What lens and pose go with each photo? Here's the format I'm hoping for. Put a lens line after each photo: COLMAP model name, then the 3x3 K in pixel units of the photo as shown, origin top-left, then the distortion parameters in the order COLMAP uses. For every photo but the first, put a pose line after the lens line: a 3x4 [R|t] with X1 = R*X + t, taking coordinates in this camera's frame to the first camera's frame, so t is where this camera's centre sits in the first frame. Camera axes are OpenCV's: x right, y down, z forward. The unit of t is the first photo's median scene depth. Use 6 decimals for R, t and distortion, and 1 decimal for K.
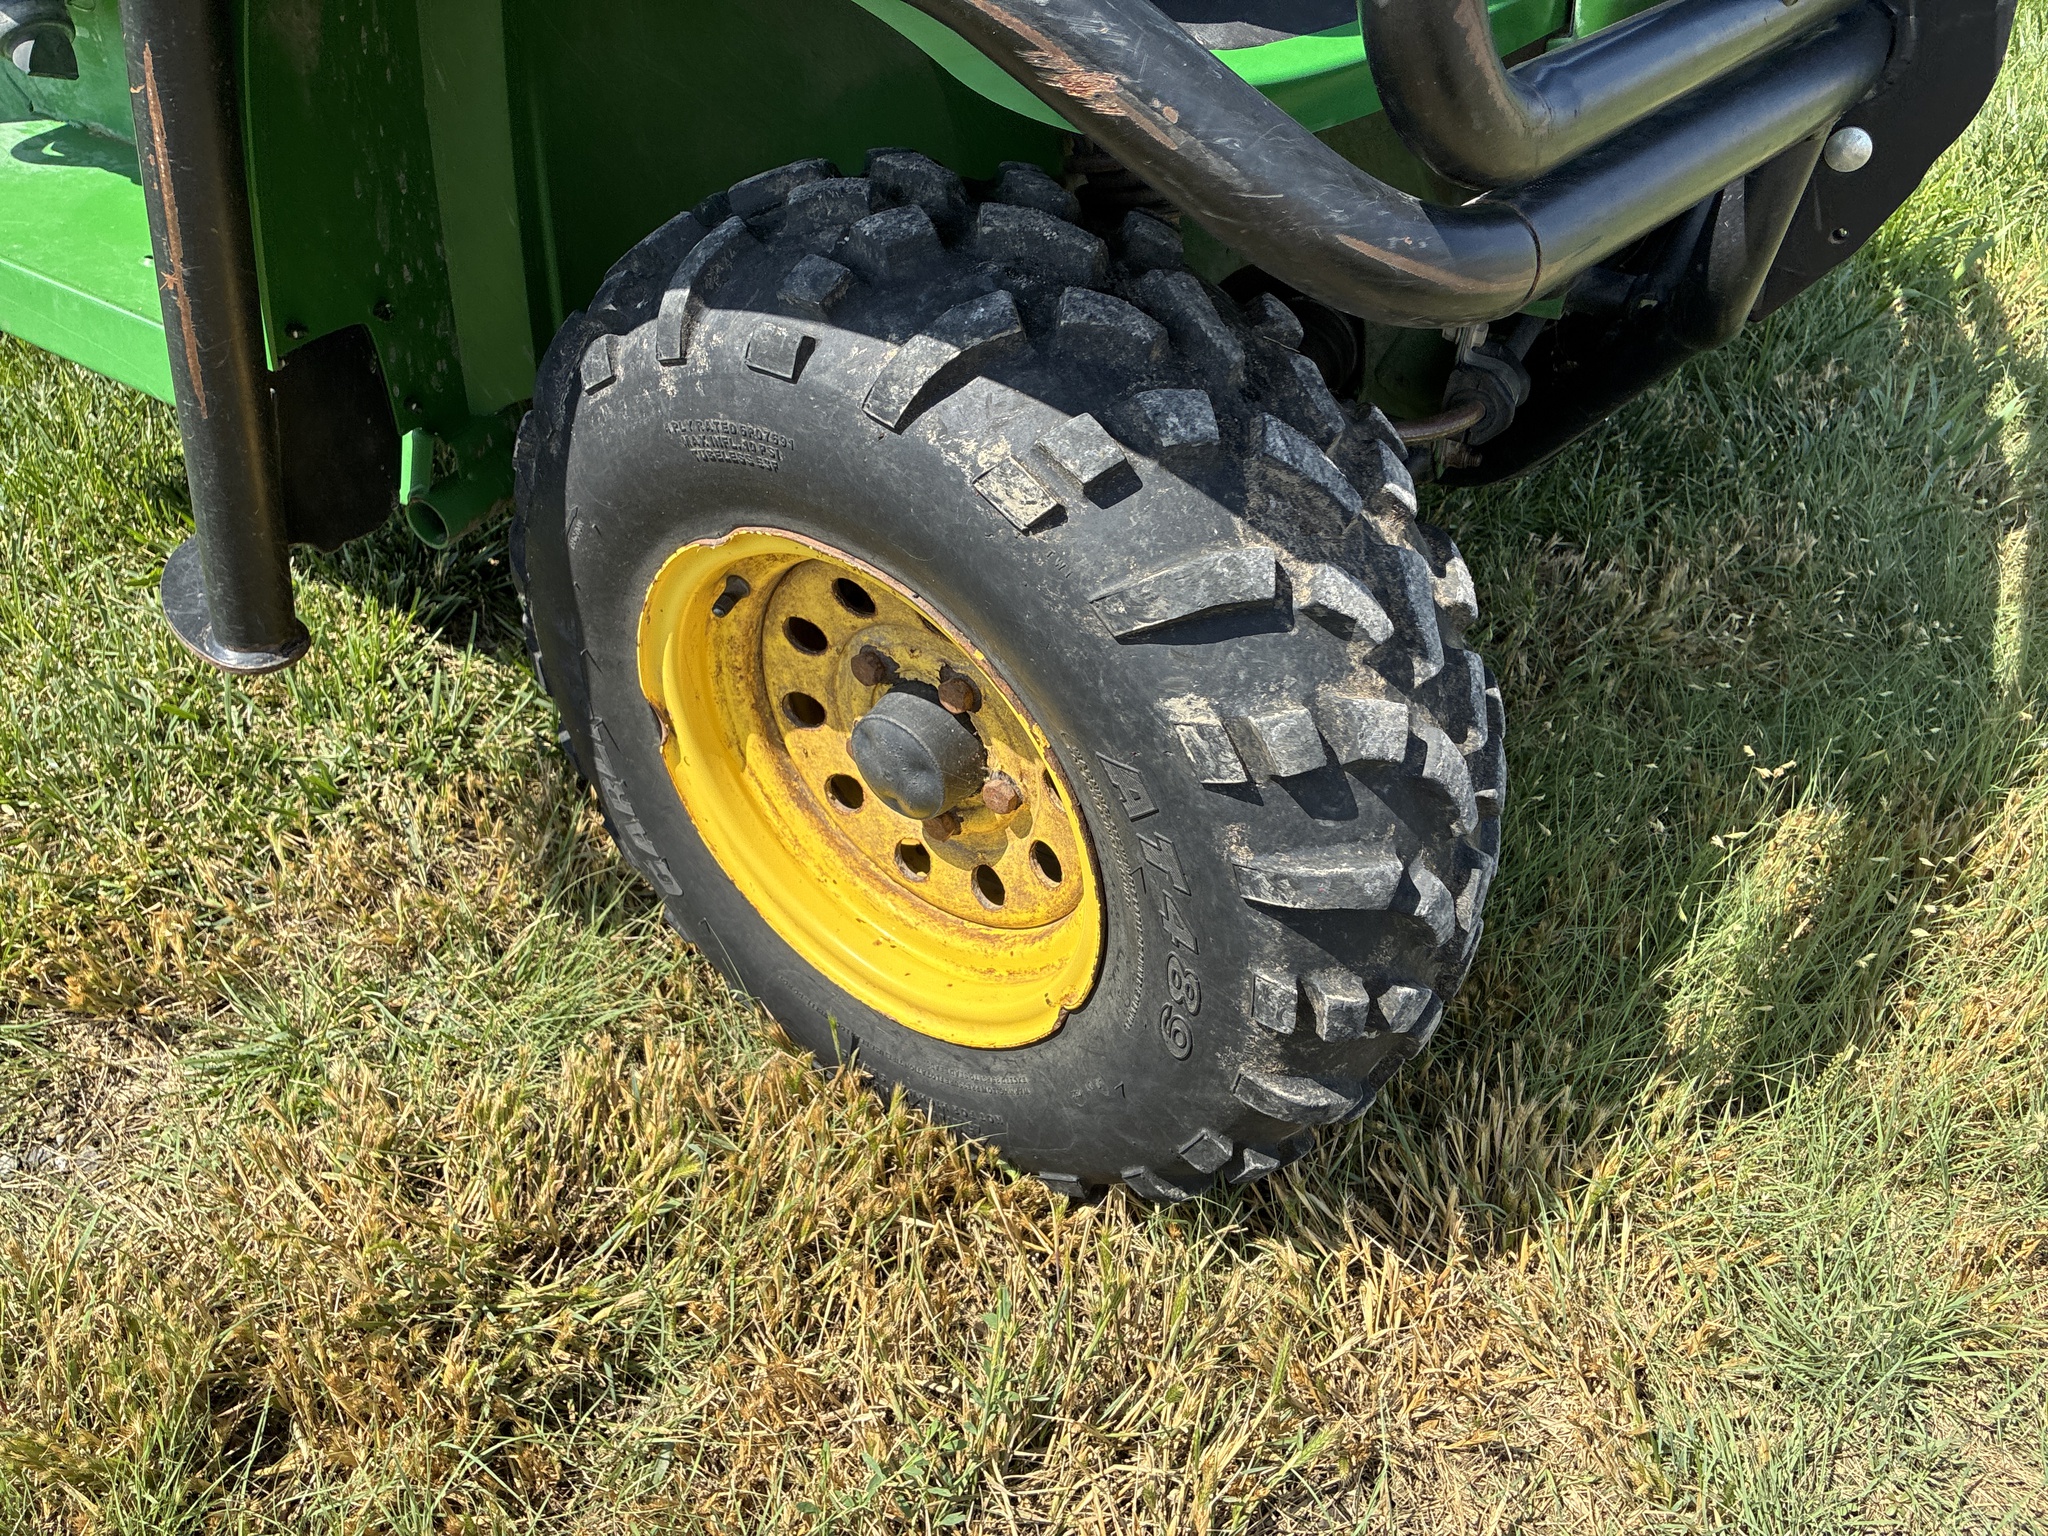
lens RADIAL K [[1725.2, 0, 1034.6], [0, 1725.2, 737.2], [0, 0, 1]] dist [0.084622, -0.135413]
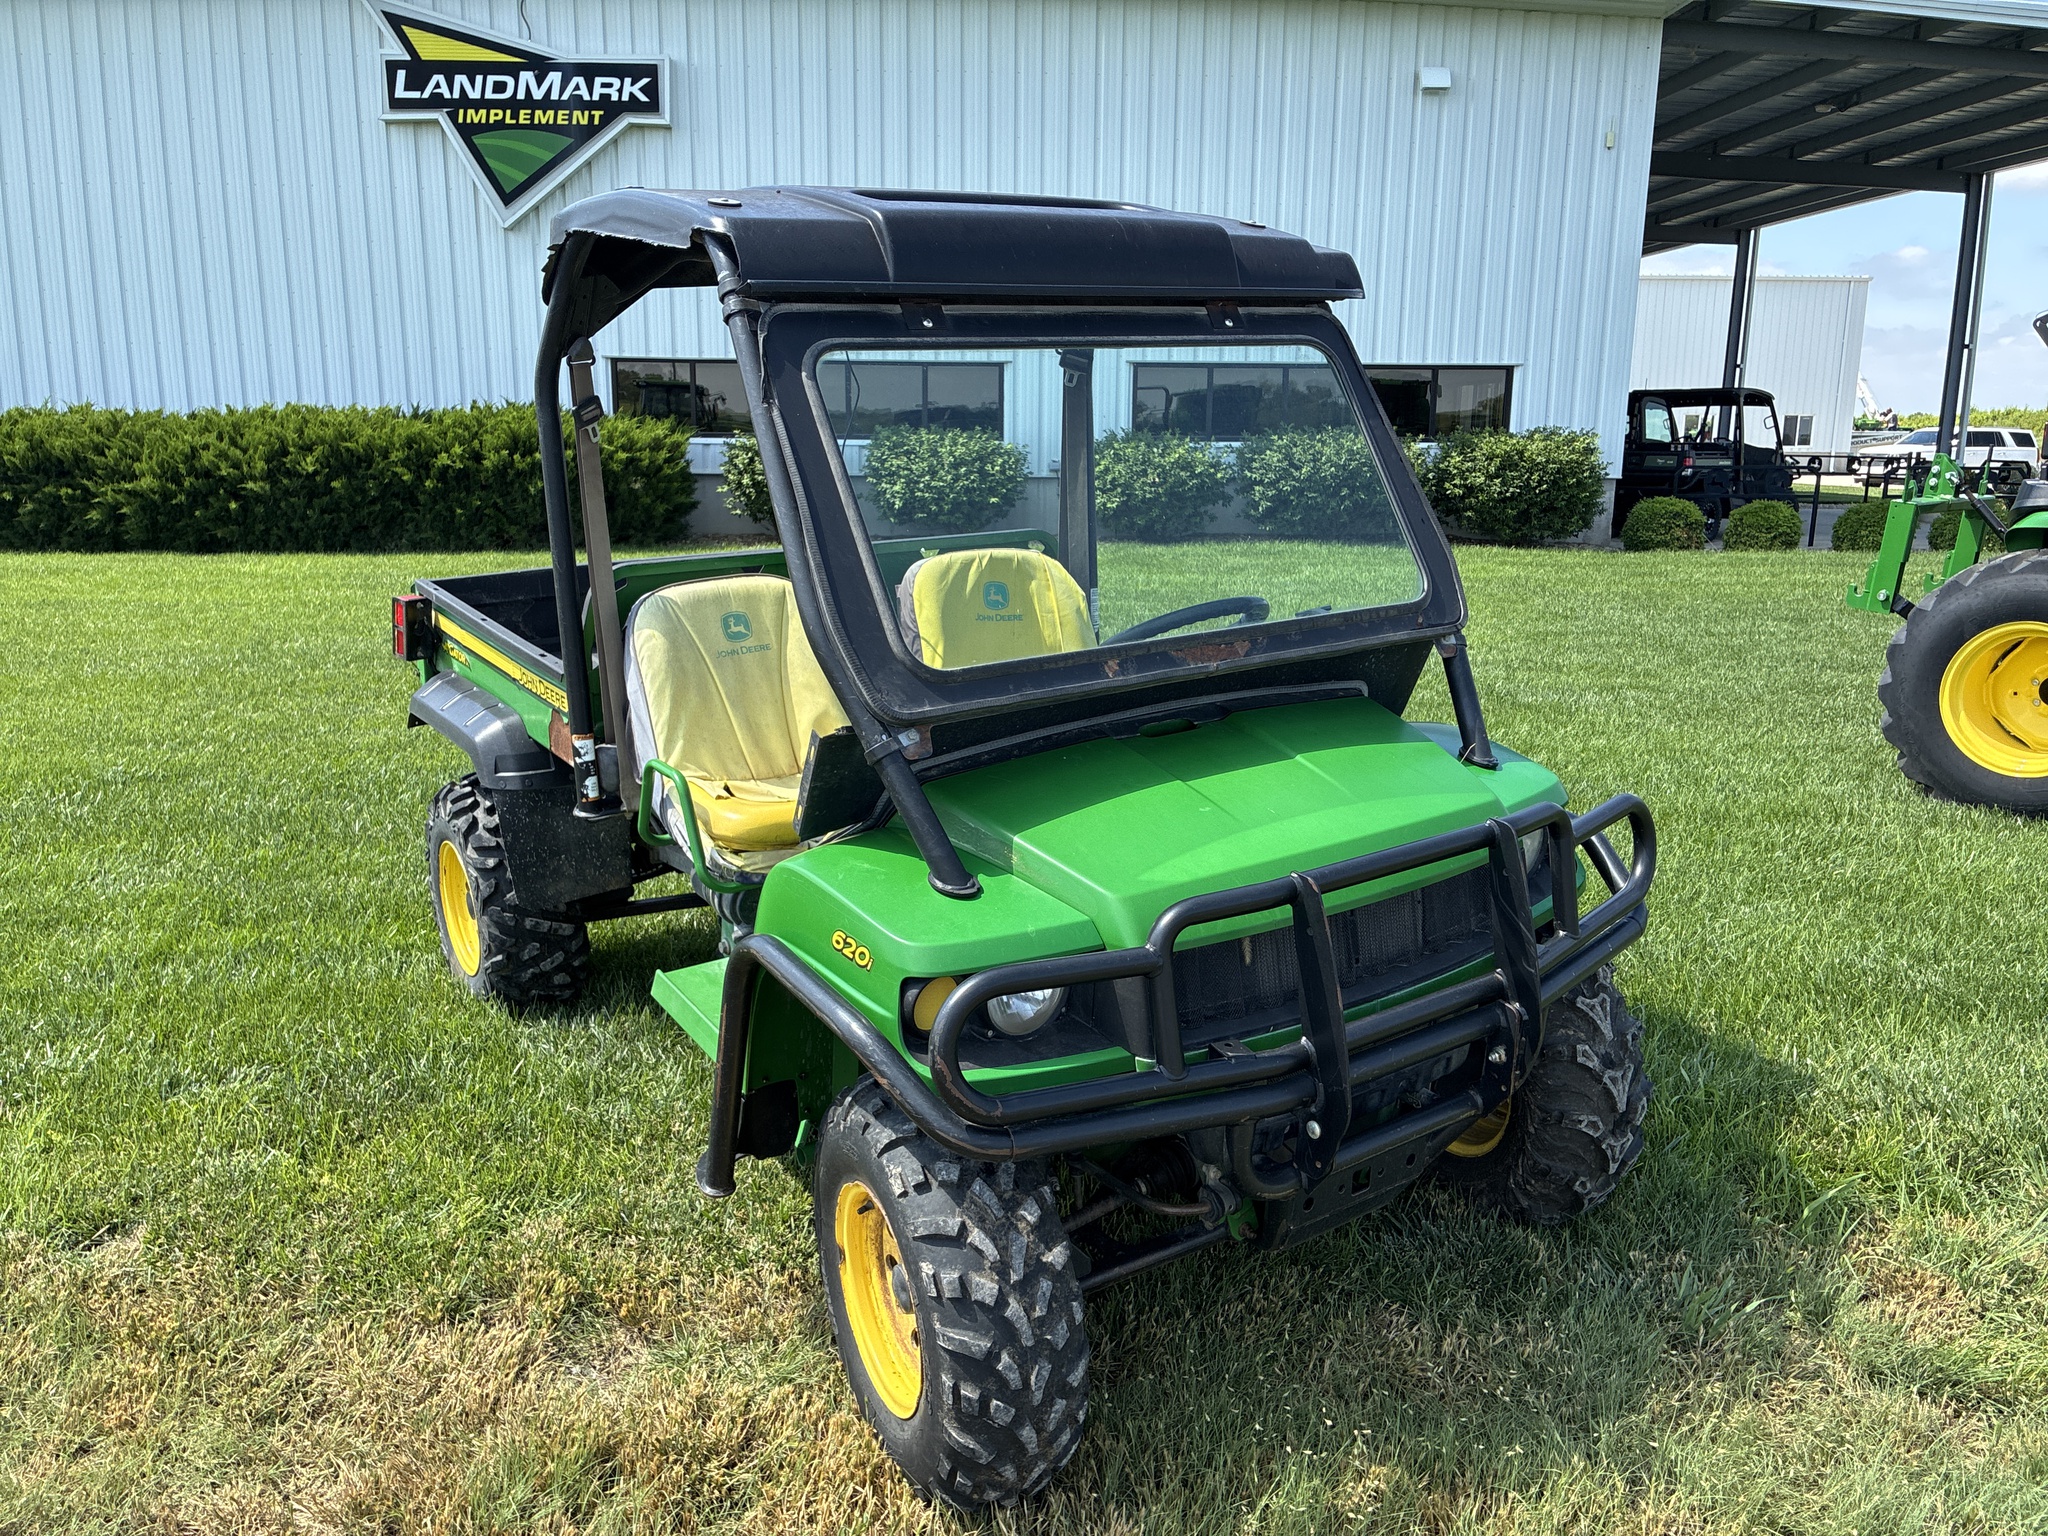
lens RADIAL K [[1573.6, 0, 999.6], [0, 1573.6, 723.2], [0, 0, 1]] dist [0.075392, -0.095617]
pose [[0.900546, 0.099852, -0.423139, 1.248584], [-0.266310, 0.895999, -0.355338, 0.081222], [0.343651, 0.432684, 0.833480, -1.663206]]
